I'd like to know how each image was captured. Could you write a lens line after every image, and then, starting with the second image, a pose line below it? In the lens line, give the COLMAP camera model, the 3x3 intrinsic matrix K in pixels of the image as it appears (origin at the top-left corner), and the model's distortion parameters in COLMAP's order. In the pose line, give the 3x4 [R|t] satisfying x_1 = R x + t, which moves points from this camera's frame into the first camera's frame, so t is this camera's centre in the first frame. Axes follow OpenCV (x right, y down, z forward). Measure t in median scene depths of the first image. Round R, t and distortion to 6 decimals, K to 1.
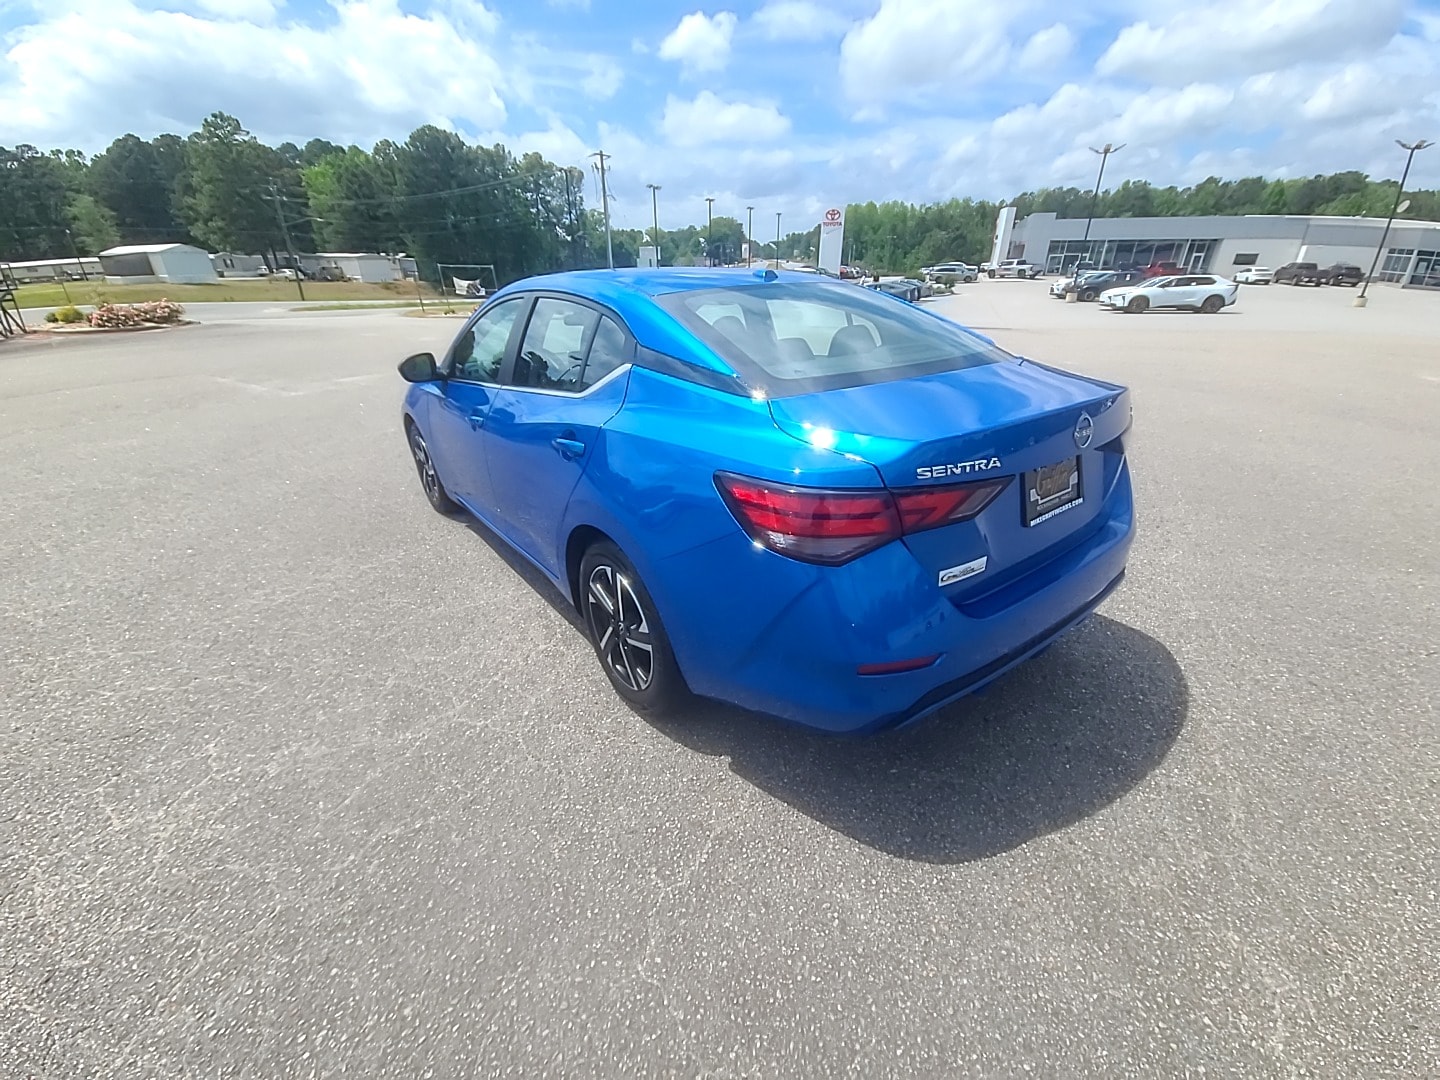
lens RADIAL K [[572.1, 0, 720.0], [0, 572.1, 540.0], [0, 0, 1]] dist [0.017050, -0.013599]
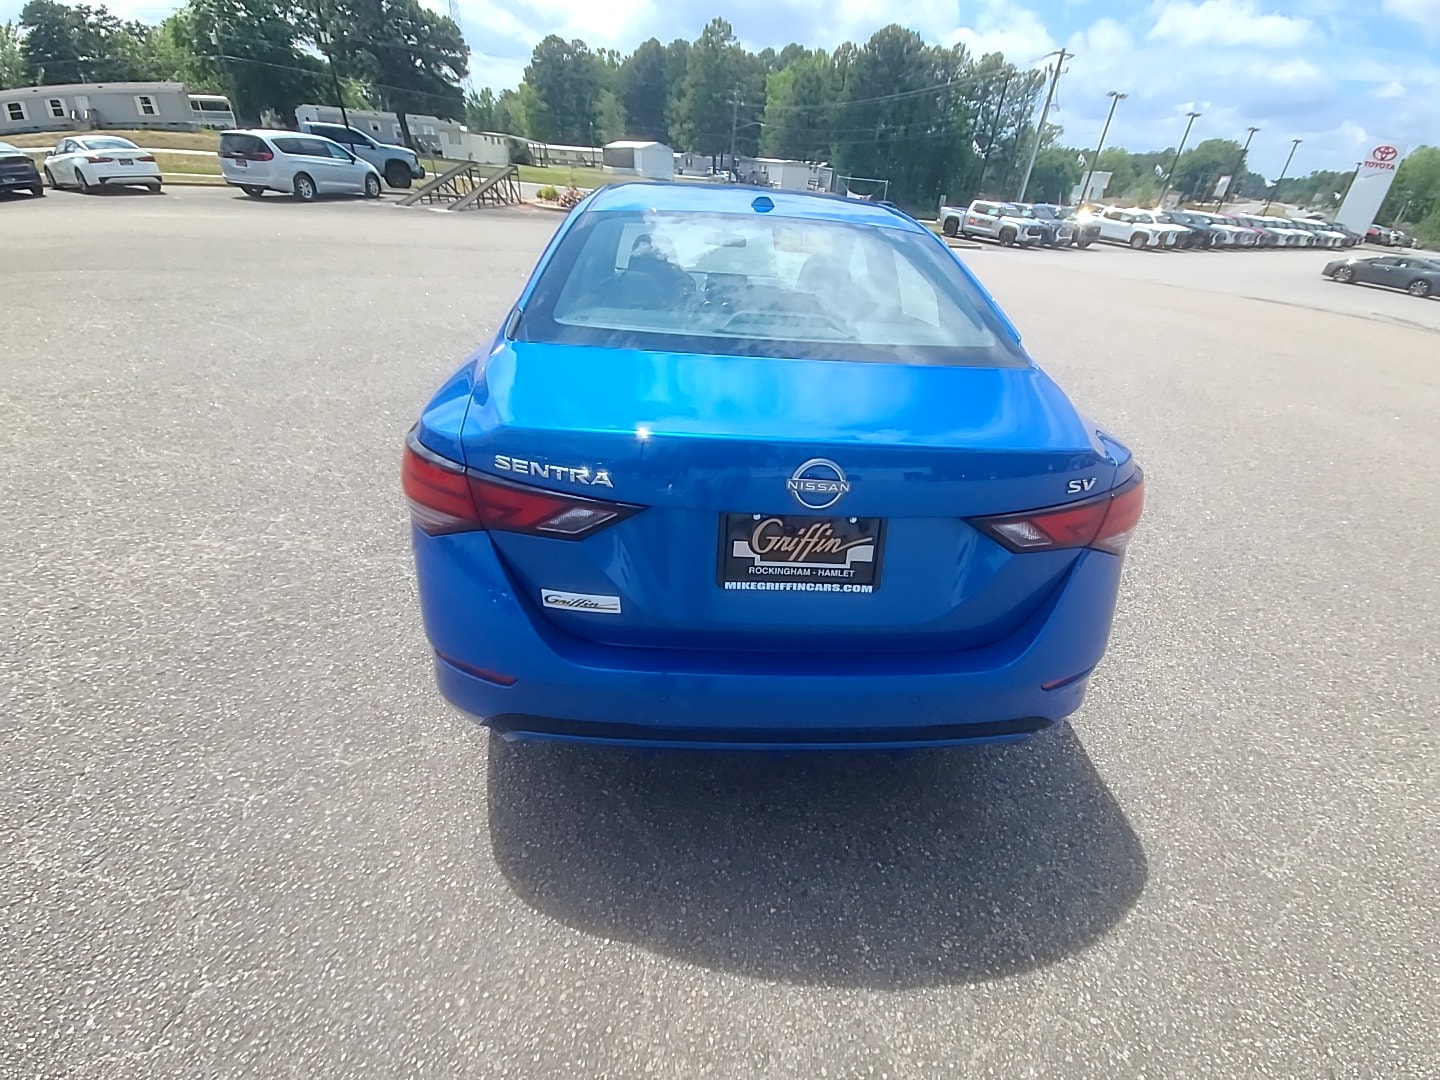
lens RADIAL K [[577.2, 0, 720.0], [0, 577.2, 540.0], [0, 0, 1]] dist [0.012521, -0.008850]
pose [[0.828183, 0.348732, -0.438748, 0.830971], [-0.300518, 0.937099, 0.177580, -0.208035], [0.473078, -0.015217, 0.880889, 0.352133]]
